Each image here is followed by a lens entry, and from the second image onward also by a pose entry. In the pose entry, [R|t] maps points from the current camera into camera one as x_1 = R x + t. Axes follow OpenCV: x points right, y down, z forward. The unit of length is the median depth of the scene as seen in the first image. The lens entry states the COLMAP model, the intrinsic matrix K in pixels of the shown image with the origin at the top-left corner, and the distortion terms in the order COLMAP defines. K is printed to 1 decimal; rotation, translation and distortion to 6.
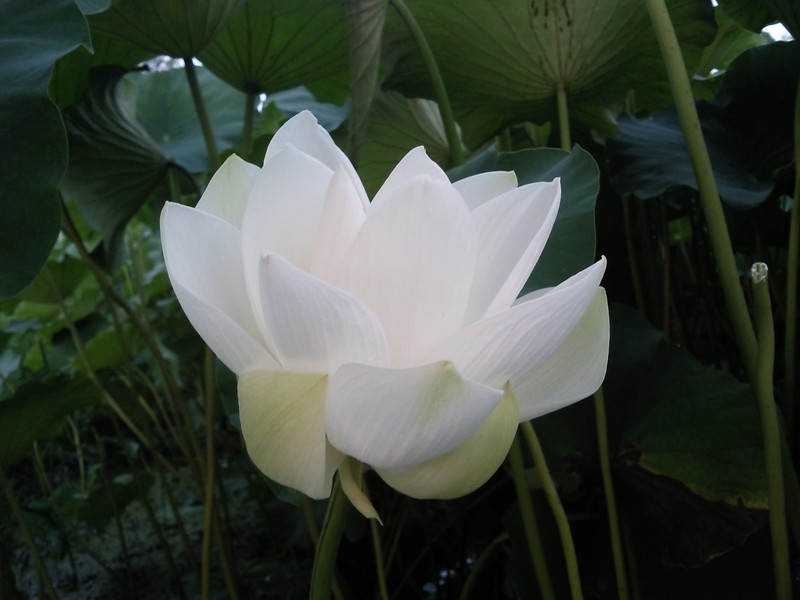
lens RADIAL K [[885.7, 0, 399.3], [0, 885.7, 299.0], [0, 0, 1]] dist [-0.036129, -0.002919]
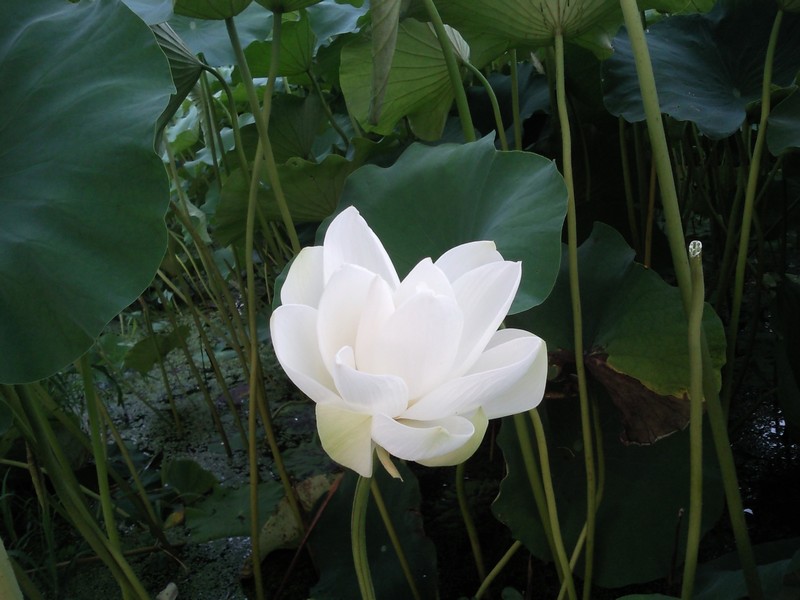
lens RADIAL K [[908.0, 0, 400.3], [0, 908.0, 300.0], [0, 0, 1]] dist [0.006645, -0.011817]
pose [[0.999914, 0.006747, -0.011240, -0.001799], [-0.004143, 0.976078, 0.217380, -0.100662], [0.012438, -0.217315, 0.976022, -0.129405]]
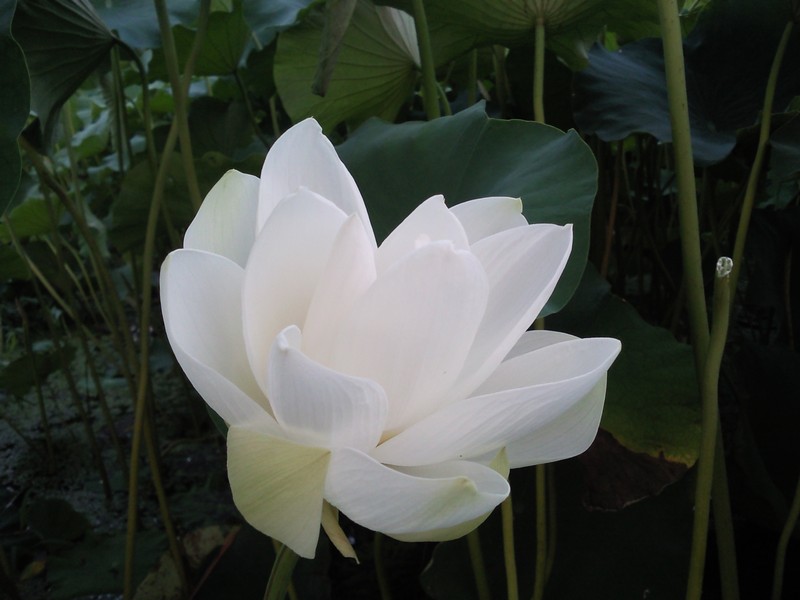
lens RADIAL K [[879.3, 0, 406.2], [0, 879.3, 307.2], [0, 0, 1]] dist [-0.038183, 0.001249]
pose [[0.991085, 0.083404, 0.103898, -0.022353], [-0.099379, 0.982178, 0.159530, -0.045800], [-0.088740, -0.168433, 0.981710, 0.016288]]
